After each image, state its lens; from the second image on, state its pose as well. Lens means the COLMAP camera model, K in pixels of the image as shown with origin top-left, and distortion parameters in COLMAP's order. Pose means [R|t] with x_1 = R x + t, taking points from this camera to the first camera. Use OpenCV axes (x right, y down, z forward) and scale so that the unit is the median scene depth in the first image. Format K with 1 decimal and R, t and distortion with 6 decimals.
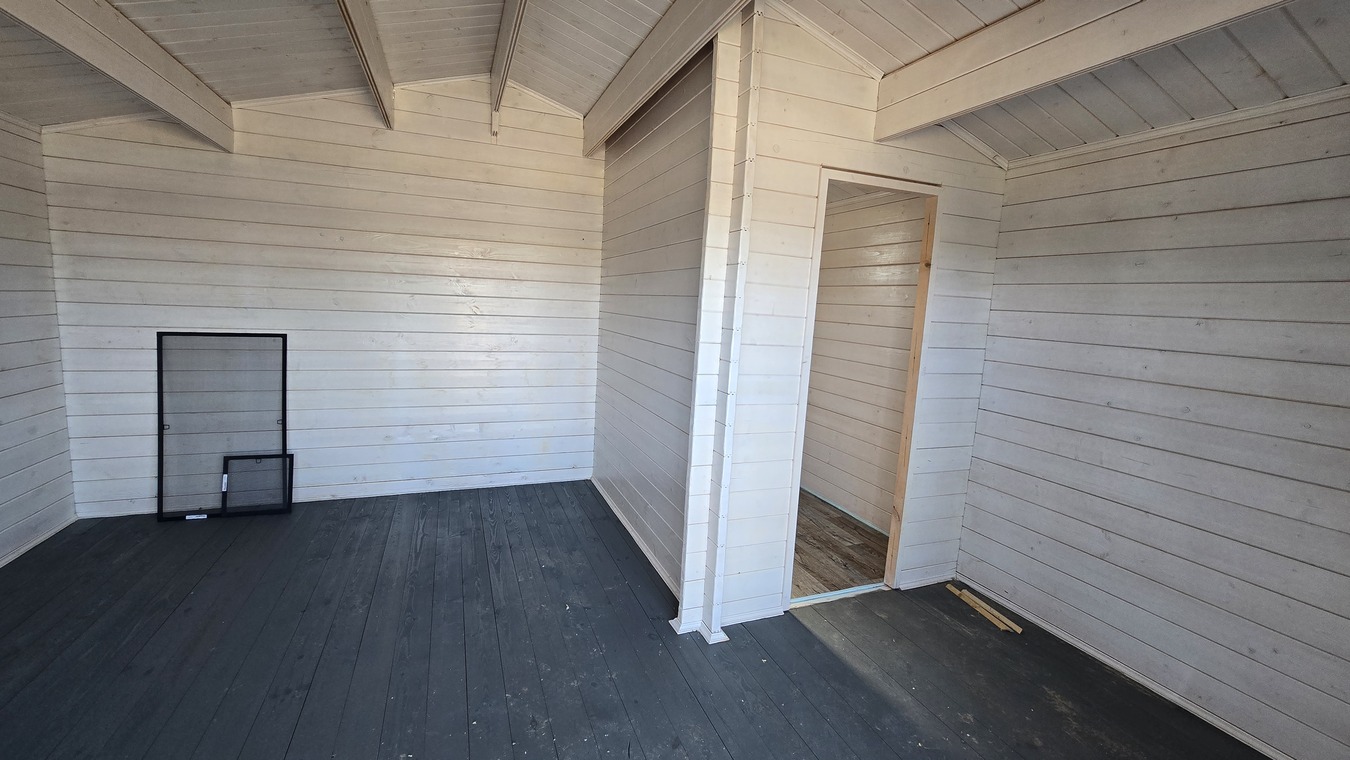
lens RADIAL K [[547.0, 0, 674.3], [0, 547.0, 376.1], [0, 0, 1]] dist [0.006237, -0.000402]
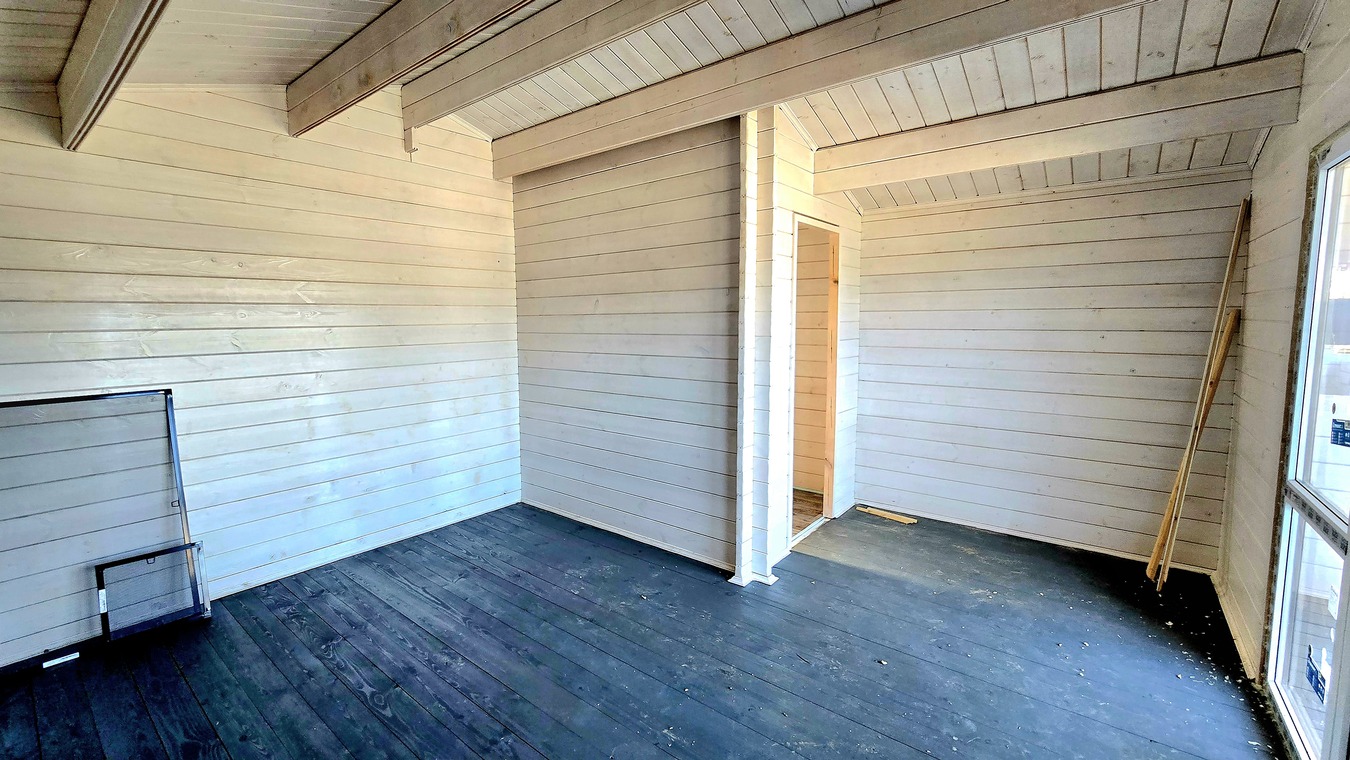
lens RADIAL K [[547.0, 0, 671.6], [0, 547.0, 375.6], [0, 0, 1]] dist [0.006237, -0.000402]
pose [[0.869241, -0.107181, 0.482630, -0.515318], [0.116946, 0.993089, 0.009917, -0.022608], [-0.480357, 0.047821, 0.875768, -0.014357]]
